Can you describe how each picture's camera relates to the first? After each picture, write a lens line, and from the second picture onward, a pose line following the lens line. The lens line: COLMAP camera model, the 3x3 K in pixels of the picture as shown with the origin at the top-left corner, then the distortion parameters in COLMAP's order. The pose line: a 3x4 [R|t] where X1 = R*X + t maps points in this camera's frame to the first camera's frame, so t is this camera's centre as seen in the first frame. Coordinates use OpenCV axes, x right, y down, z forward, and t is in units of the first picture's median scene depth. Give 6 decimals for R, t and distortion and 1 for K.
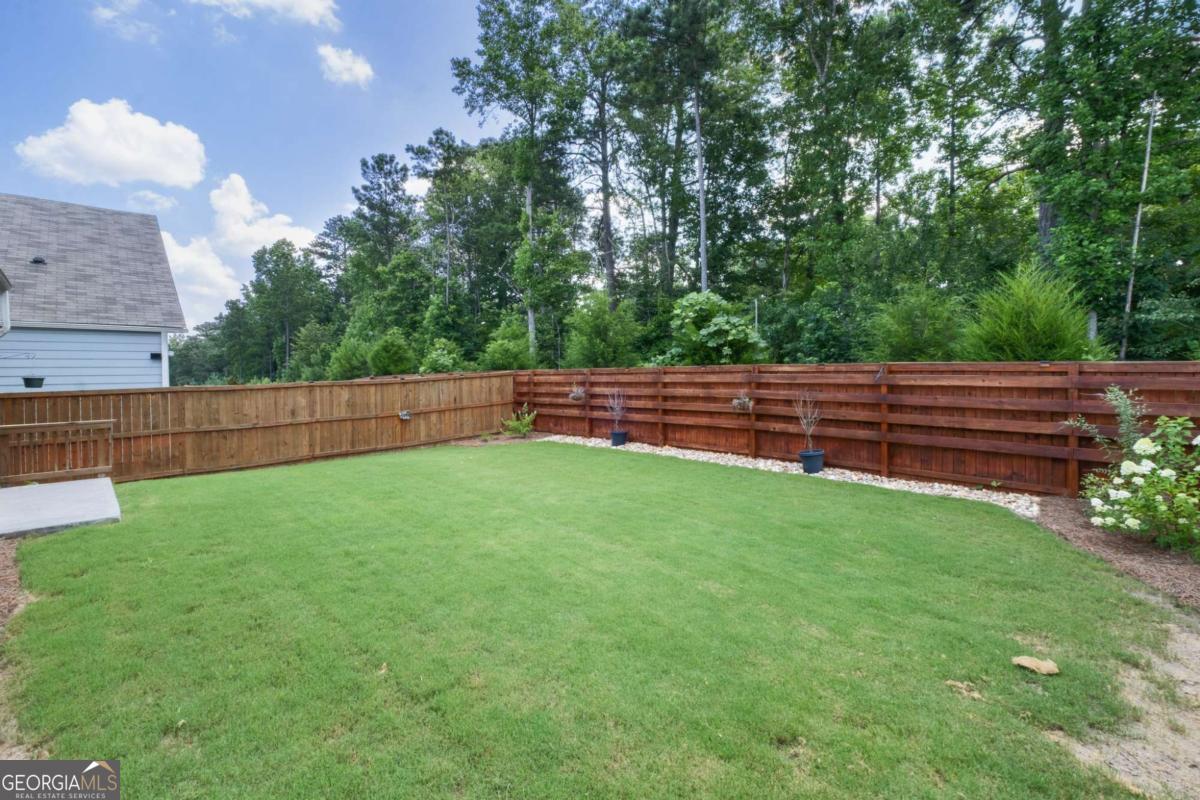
lens RADIAL K [[528.2, 0, 600.9], [0, 528.2, 380.3], [0, 0, 1]] dist [-0.000843, -0.000079]
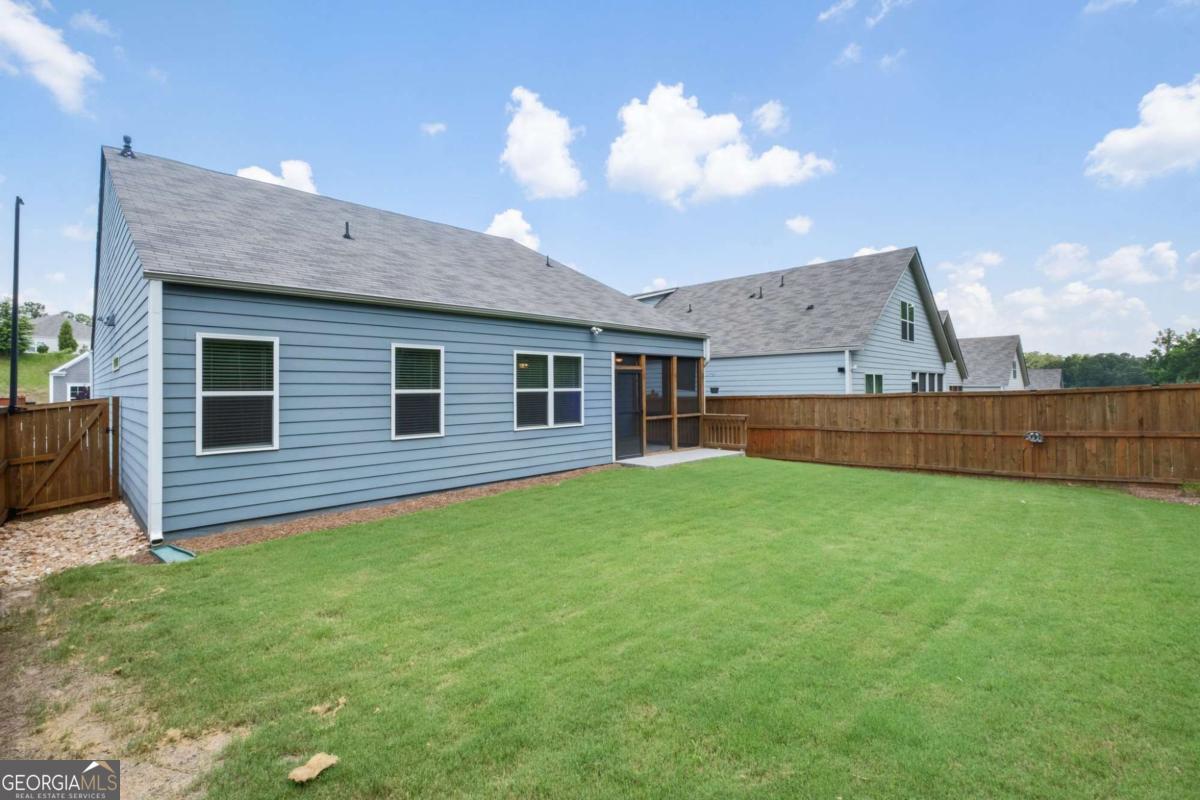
lens RADIAL K [[528.2, 0, 600.9], [0, 528.2, 380.3], [0, 0, 1]] dist [-0.000843, -0.000079]
pose [[0.010935, -0.002316, -0.999938, 0.448860], [-0.001850, 0.999996, -0.002336, -0.016174], [0.999938, 0.001875, 0.010931, 0.403693]]
